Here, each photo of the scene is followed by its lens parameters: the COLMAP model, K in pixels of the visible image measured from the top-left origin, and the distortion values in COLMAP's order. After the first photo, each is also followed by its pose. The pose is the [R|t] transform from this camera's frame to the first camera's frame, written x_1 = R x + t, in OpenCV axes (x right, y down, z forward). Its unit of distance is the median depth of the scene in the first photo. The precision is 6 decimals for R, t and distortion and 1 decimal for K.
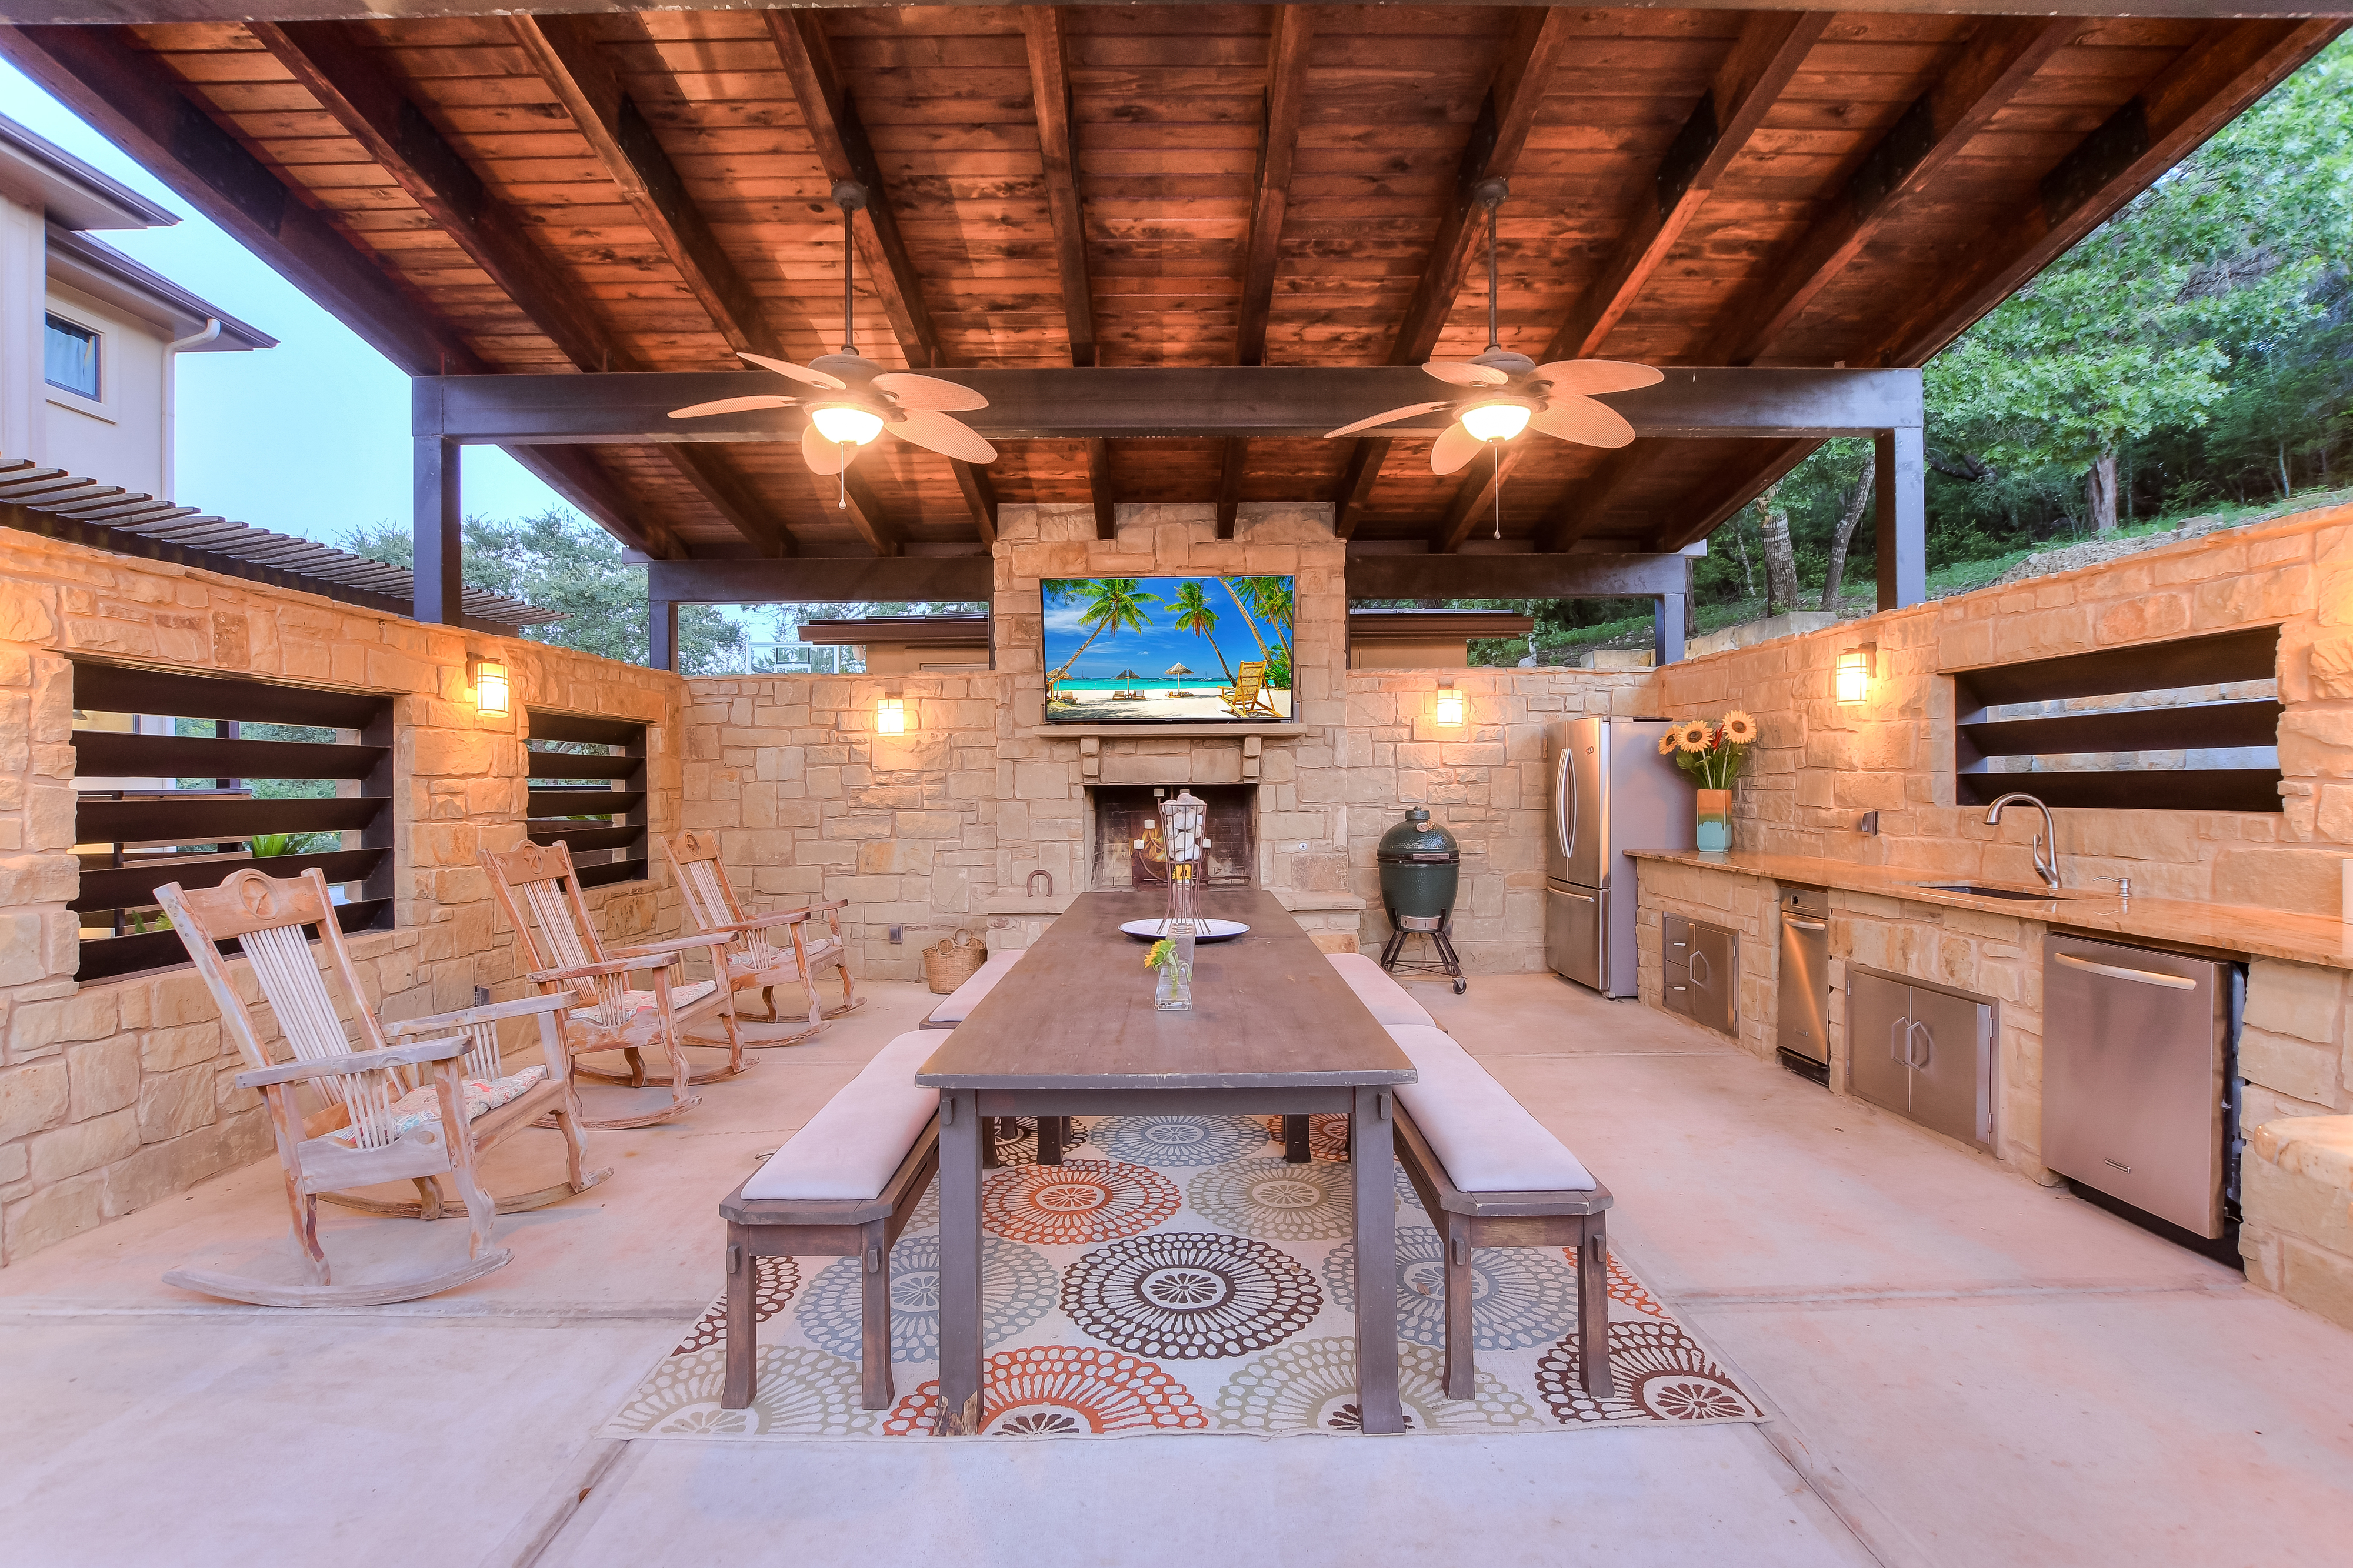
lens RADIAL K [[1068.3, 0, 1176.0], [0, 1068.3, 789.9], [0, 0, 1]] dist [-0.034599, 0.005277]
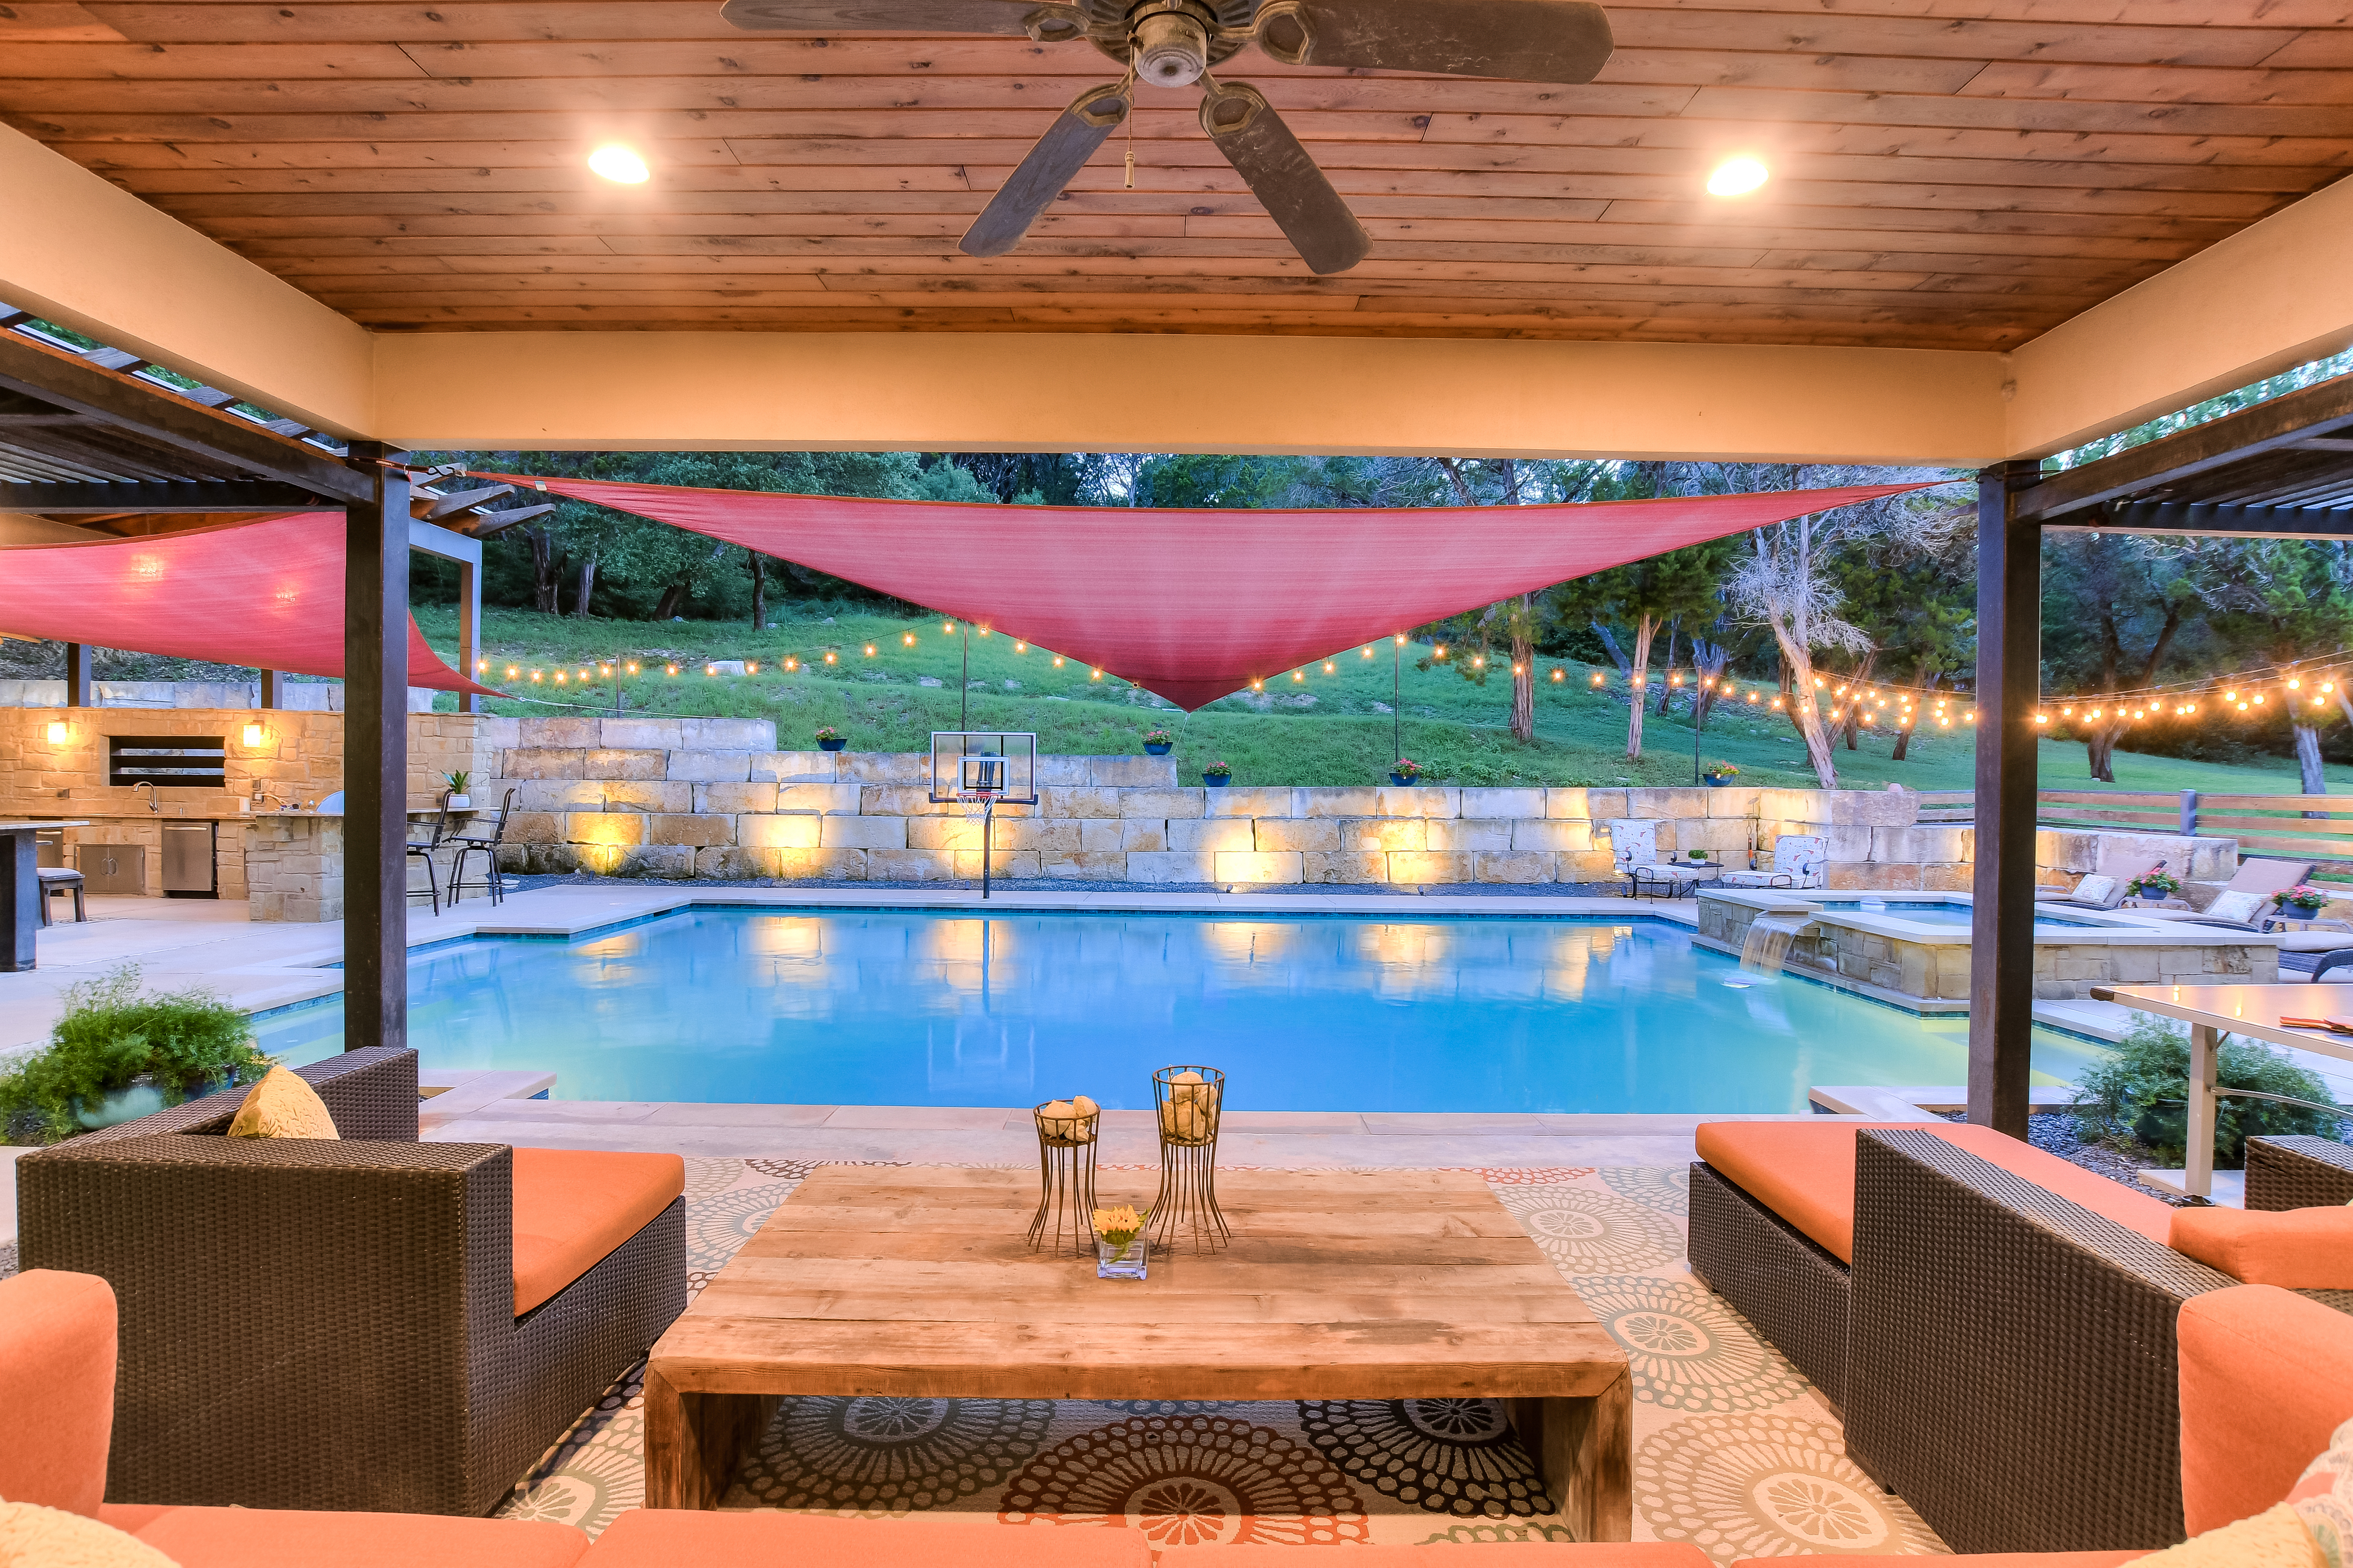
lens RADIAL K [[1068.3, 0, 1178.6], [0, 1068.3, 792.7], [0, 0, 1]] dist [-0.034599, 0.005277]
pose [[0.006447, -0.000563, 0.999979, -1.239911], [-0.006690, 0.999977, 0.000606, 0.007902], [-0.999957, -0.006694, 0.006443, -1.145869]]
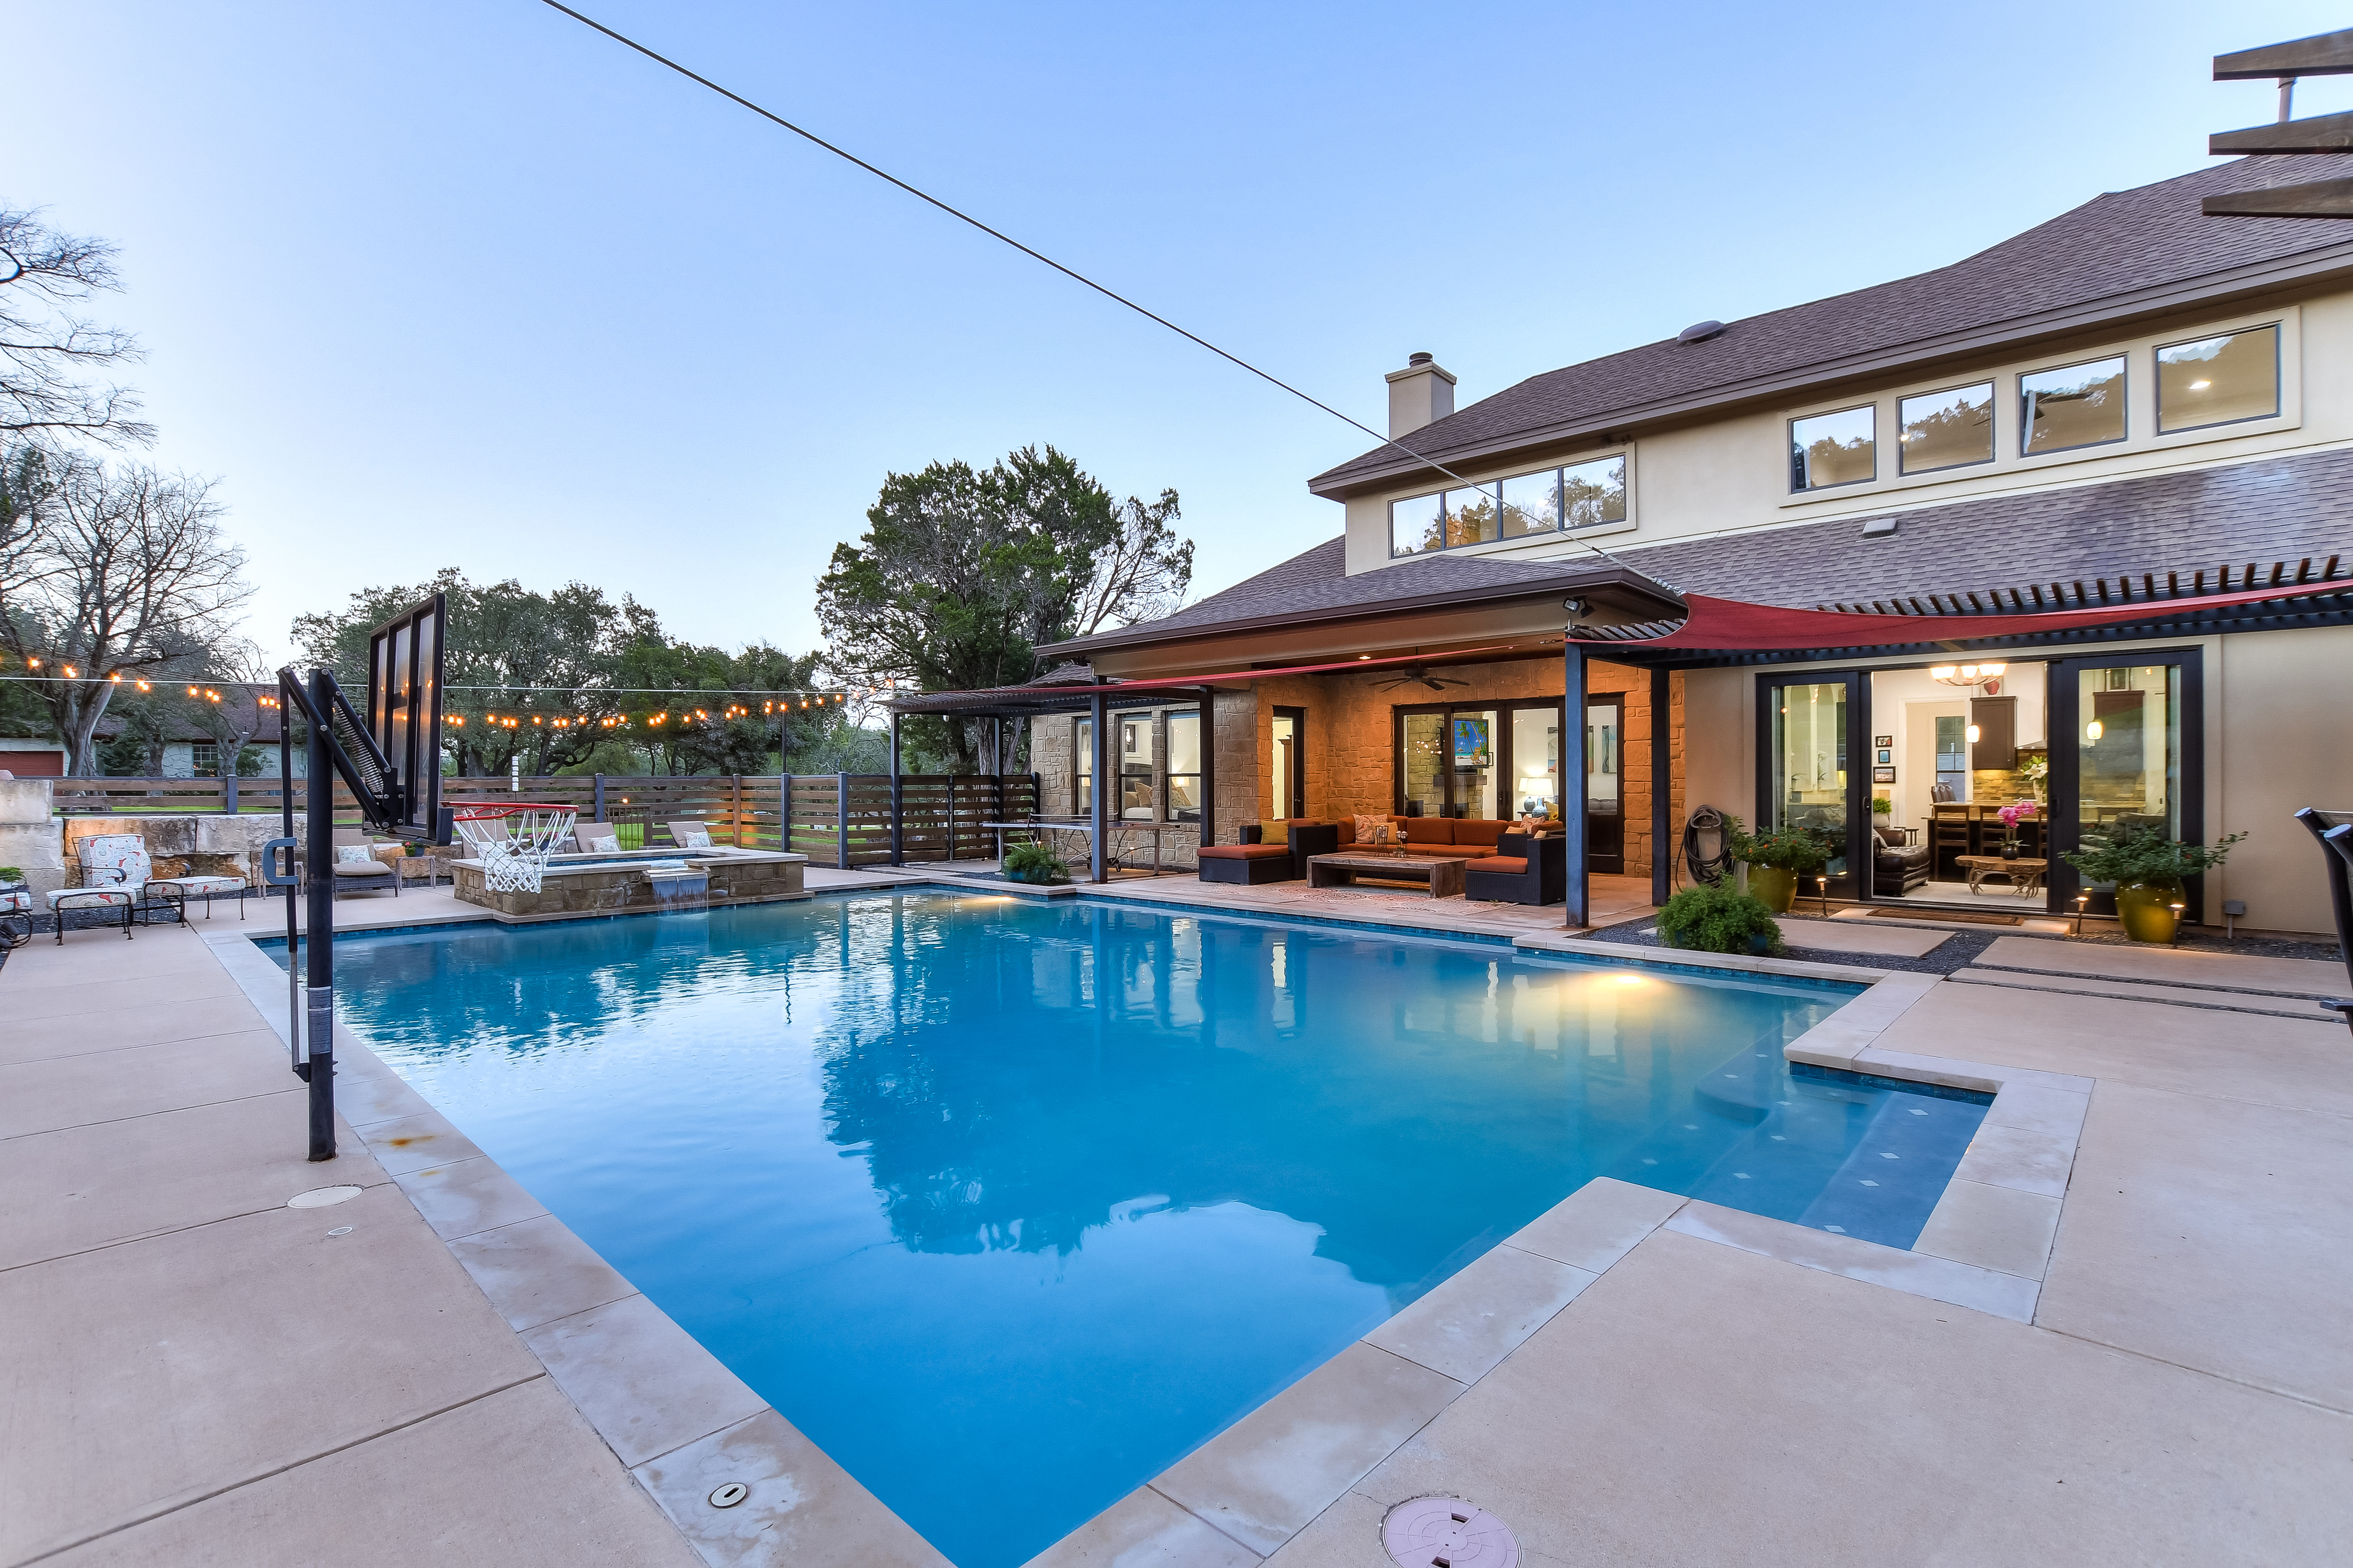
lens RADIAL K [[1068.3, 0, 1168.0], [0, 1068.3, 796.8], [0, 0, 1]] dist [-0.034599, 0.005277]
pose [[-0.697812, 0.025463, -0.715828, 0.689215], [0.008490, 0.999592, 0.027281, -0.004288], [0.716231, 0.012960, -0.697743, -0.112667]]
